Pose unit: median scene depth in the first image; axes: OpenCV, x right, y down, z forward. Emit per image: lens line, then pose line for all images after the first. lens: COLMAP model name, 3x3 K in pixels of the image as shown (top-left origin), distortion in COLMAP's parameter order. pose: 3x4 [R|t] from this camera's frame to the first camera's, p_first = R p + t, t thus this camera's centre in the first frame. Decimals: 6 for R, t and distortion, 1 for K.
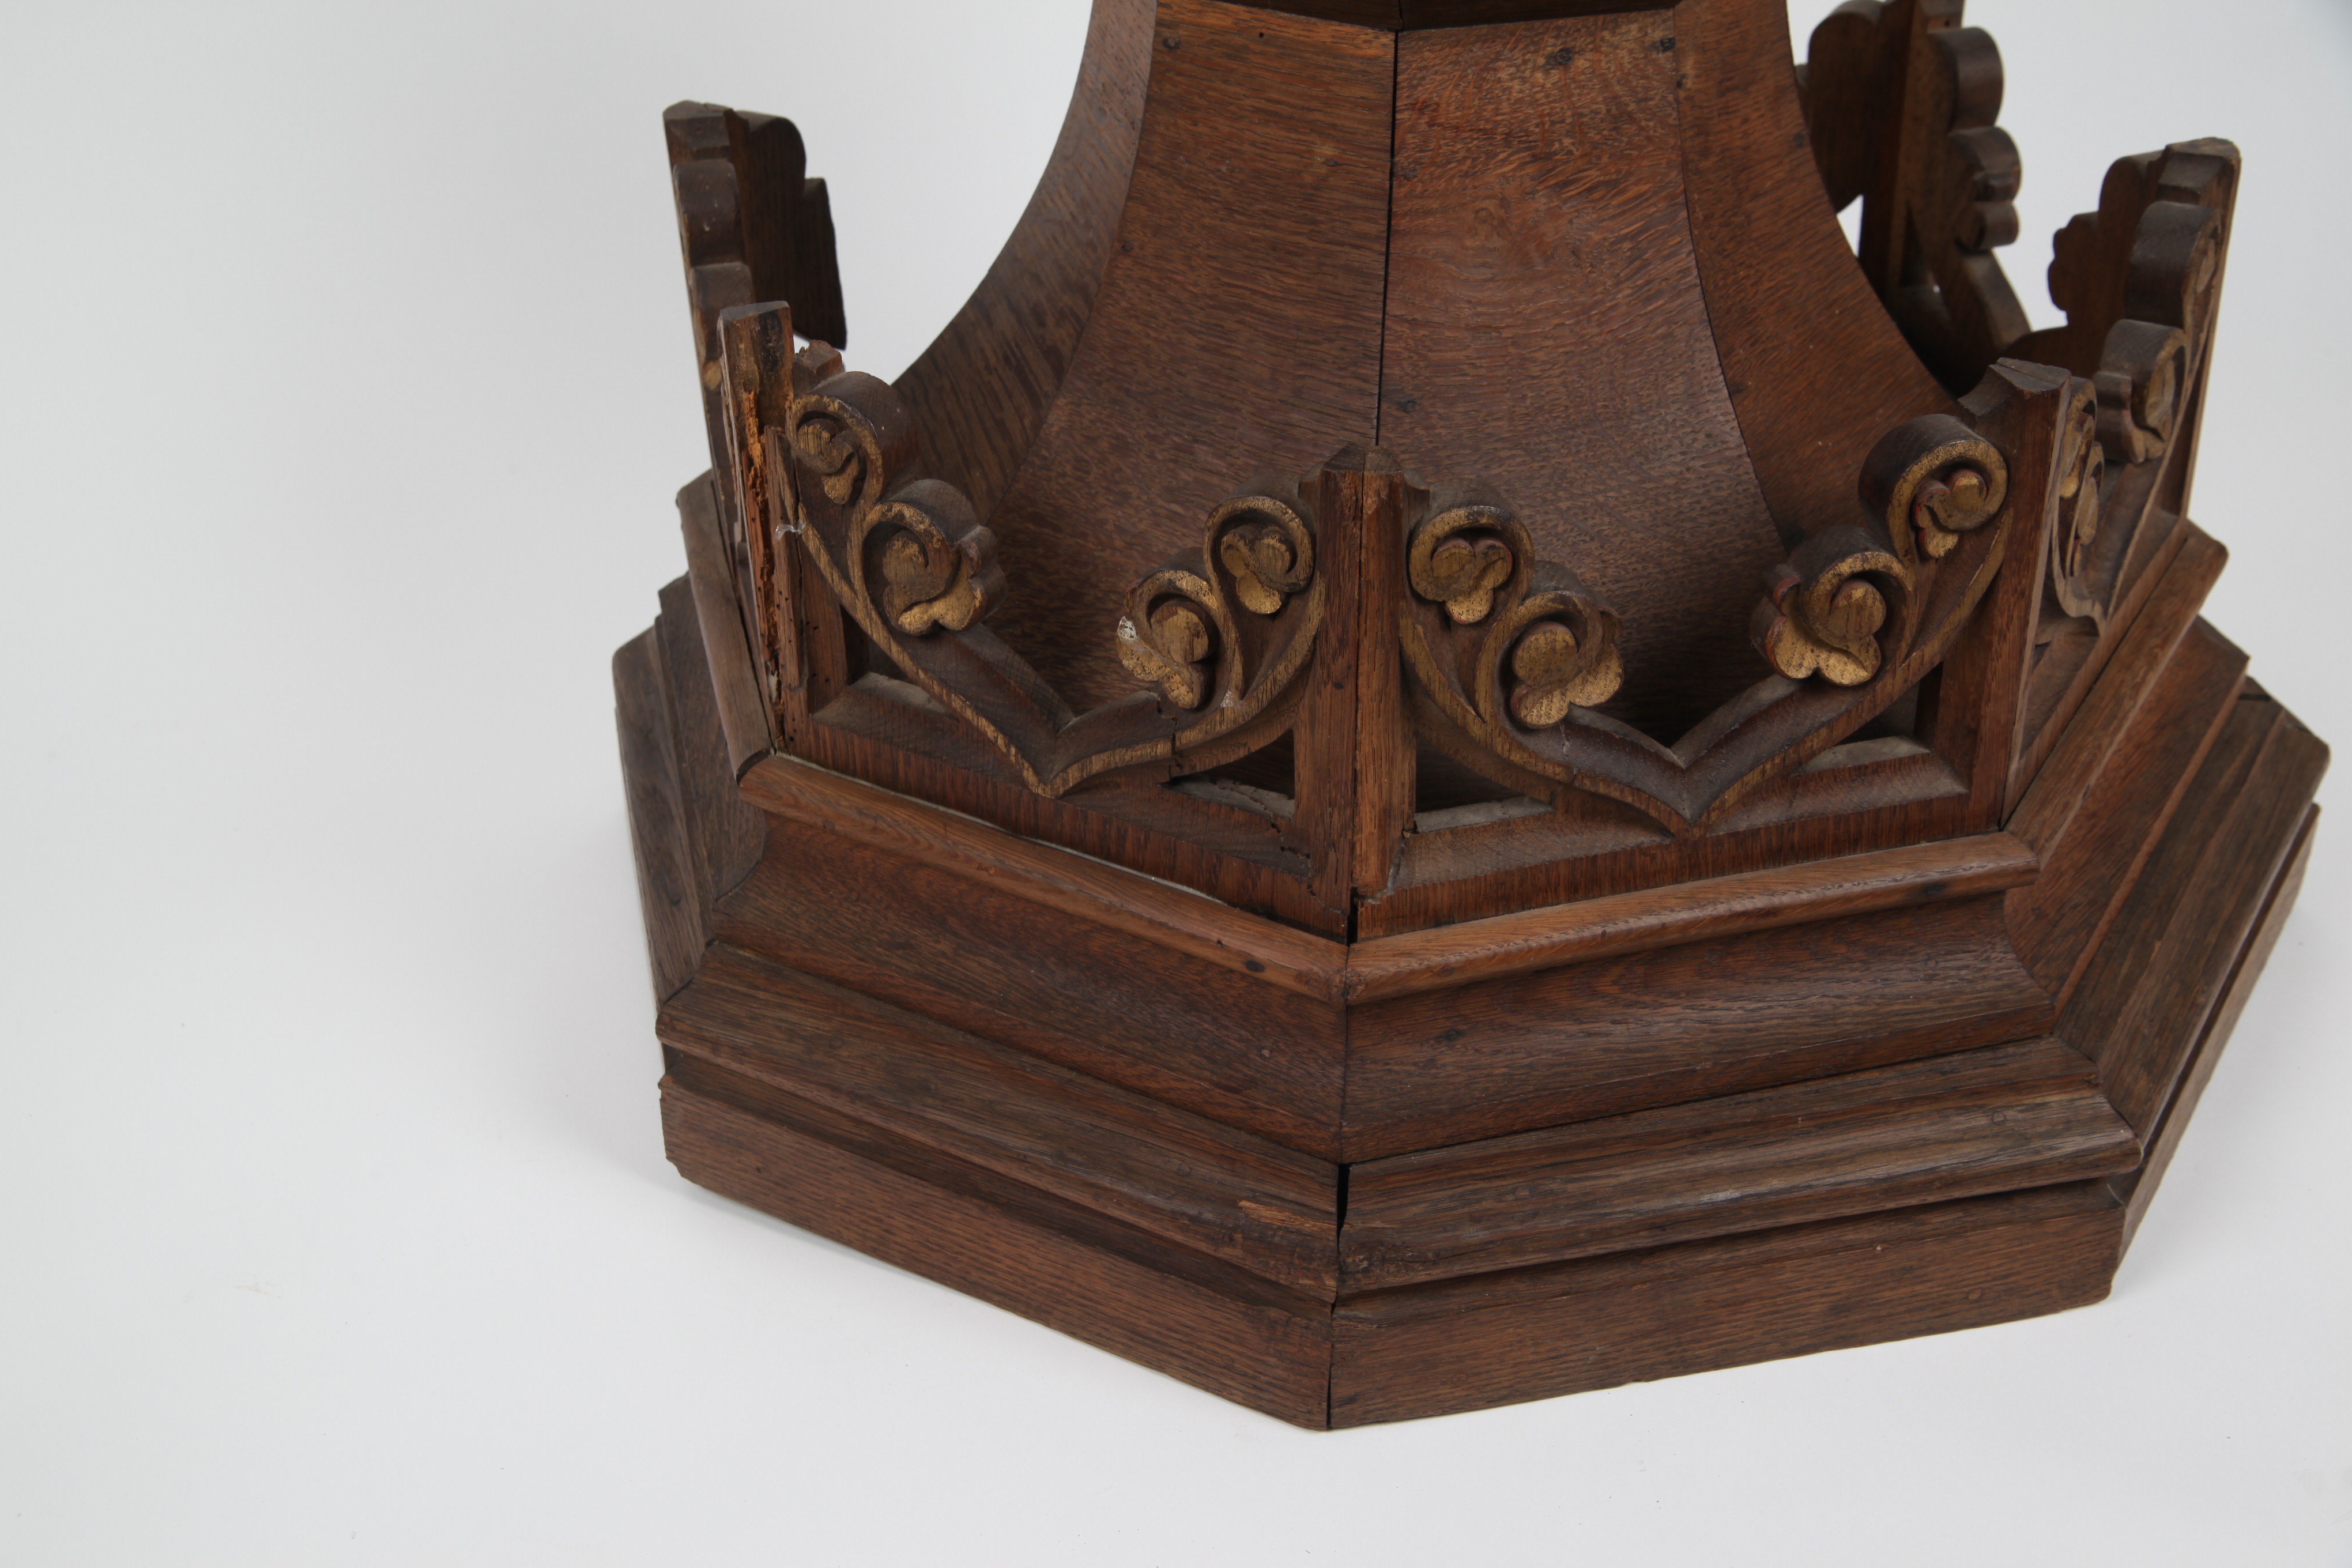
lens RADIAL K [[2944.7, 0, 1176.4], [0, 2944.7, 789.2], [0, 0, 1]] dist [0.013045, 0.000000]
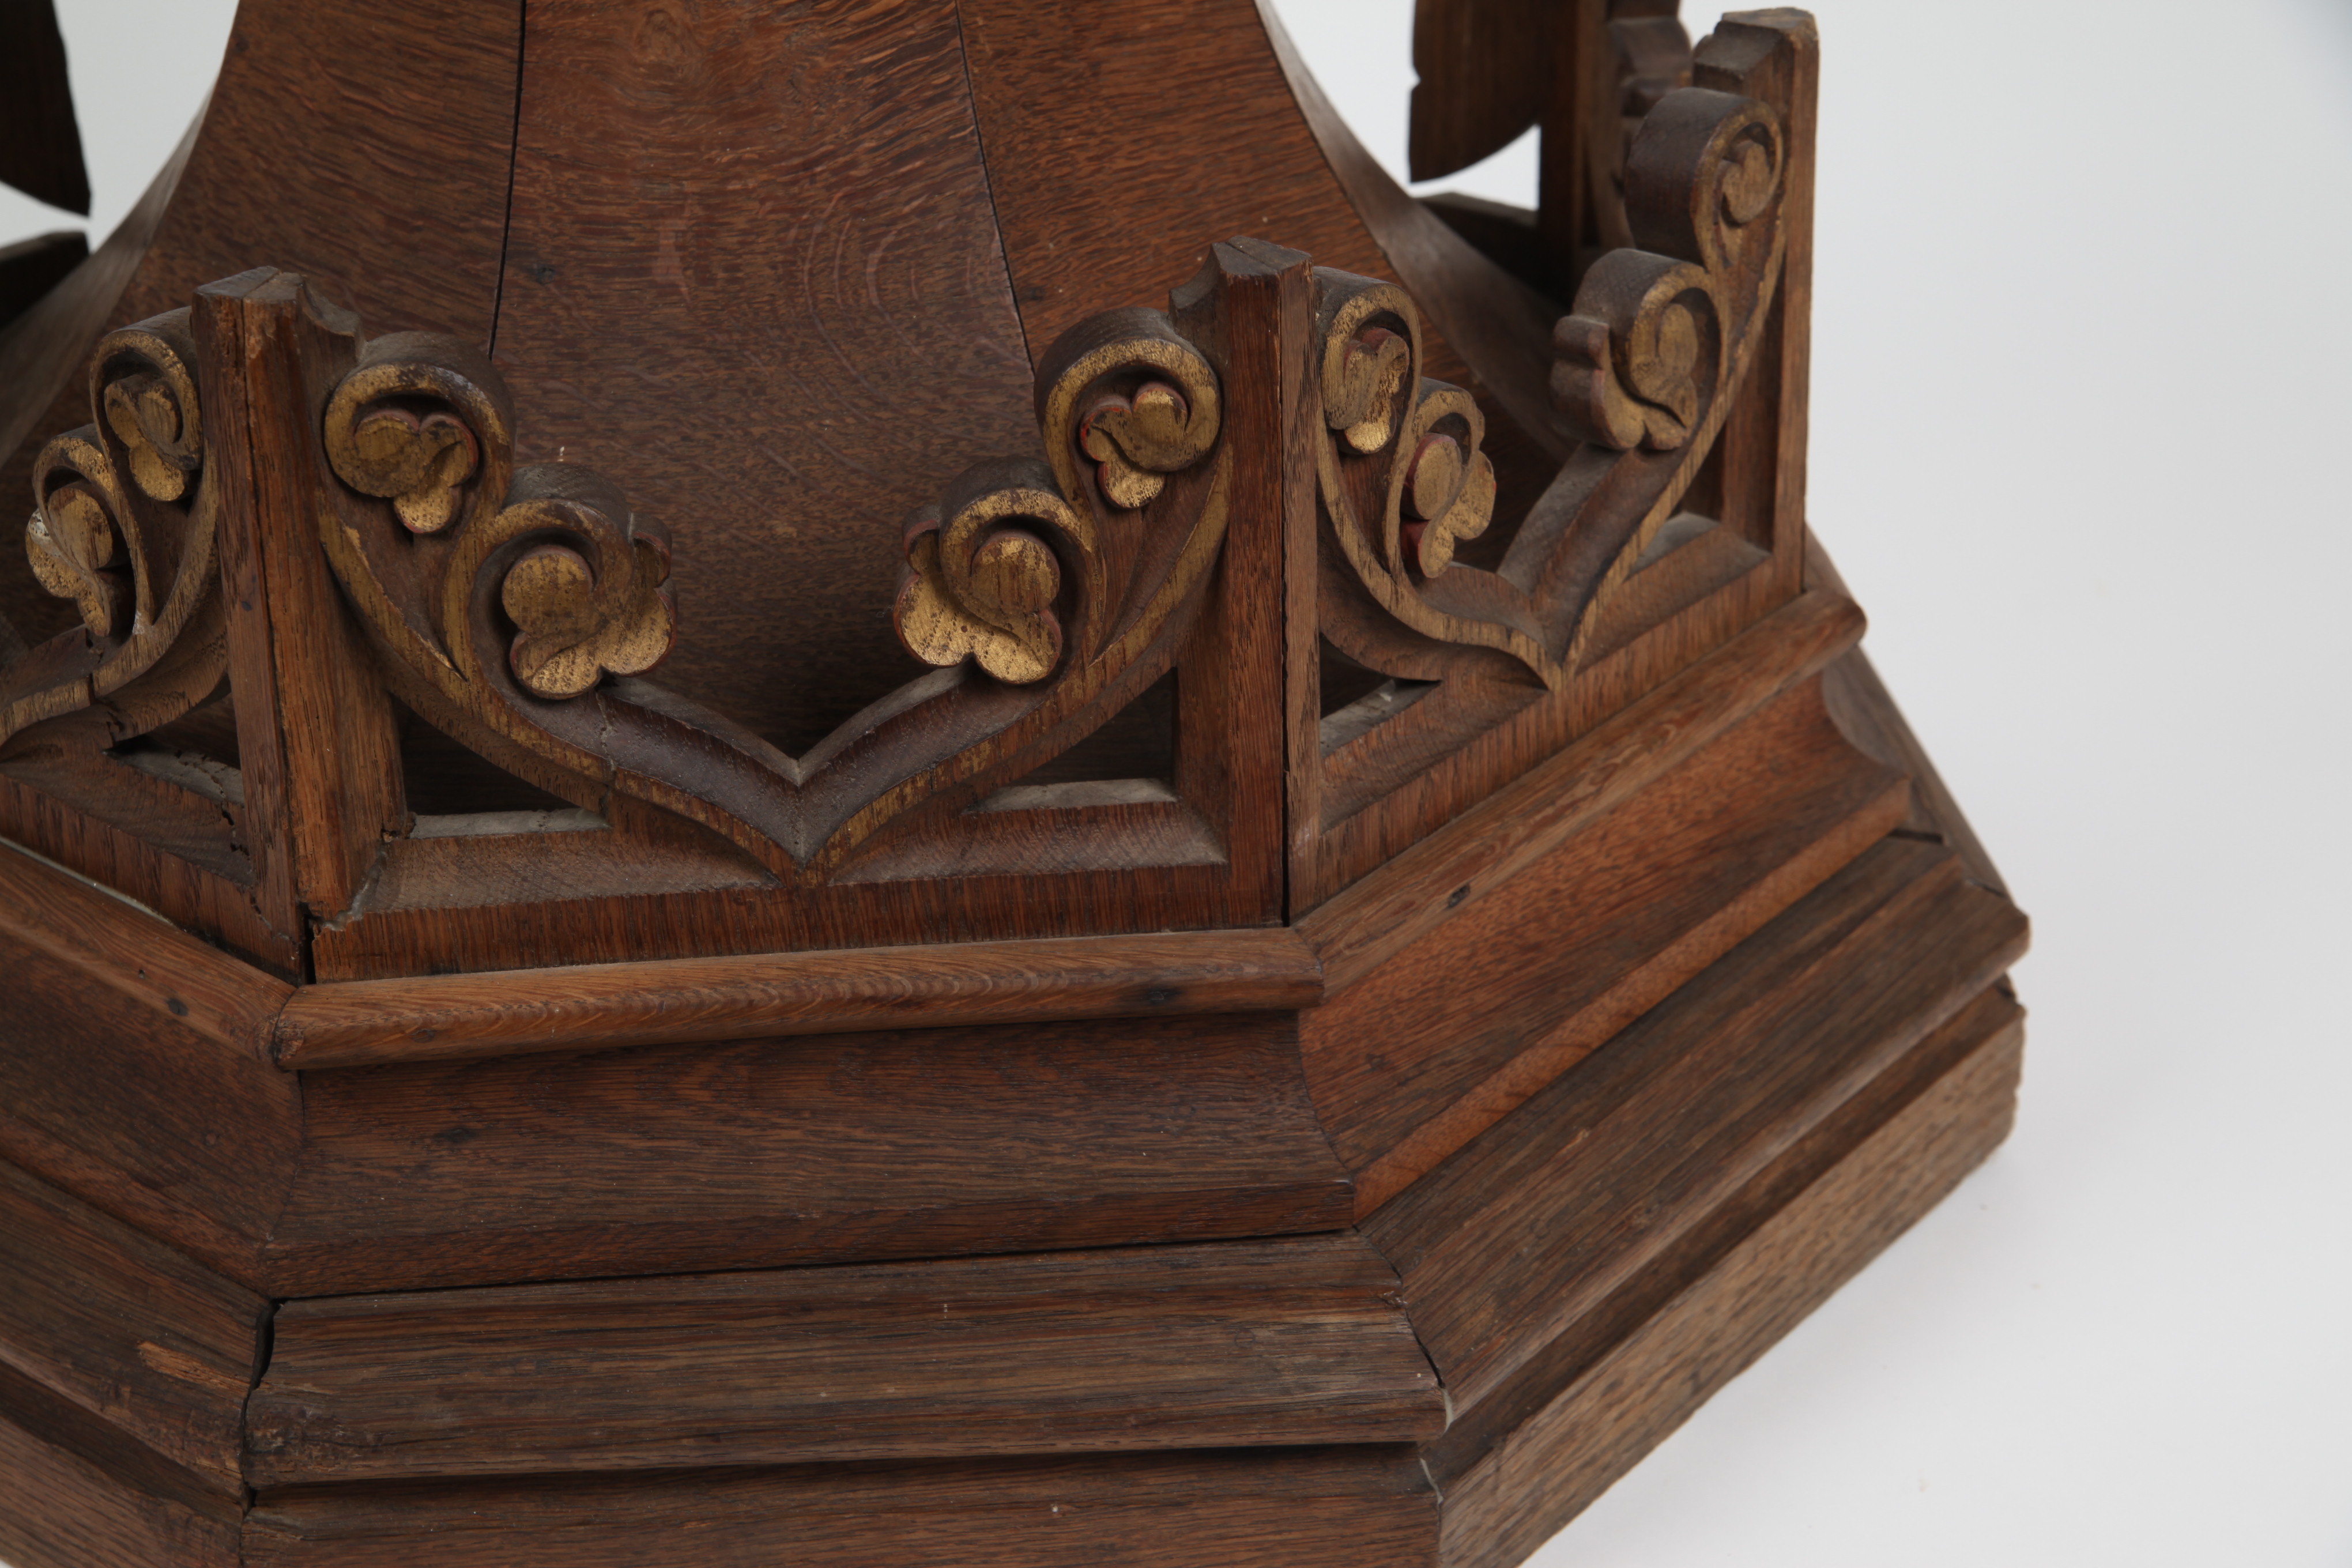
lens RADIAL K [[4245.1, 0, 1182.0], [0, 4245.1, 765.0], [0, 0, 1]] dist [0.103121, 0.000000]
pose [[0.989338, 0.083923, -0.119022, 0.368022], [-0.094740, 0.991575, -0.088335, 0.066854], [0.110606, 0.098669, 0.988954, -0.005790]]
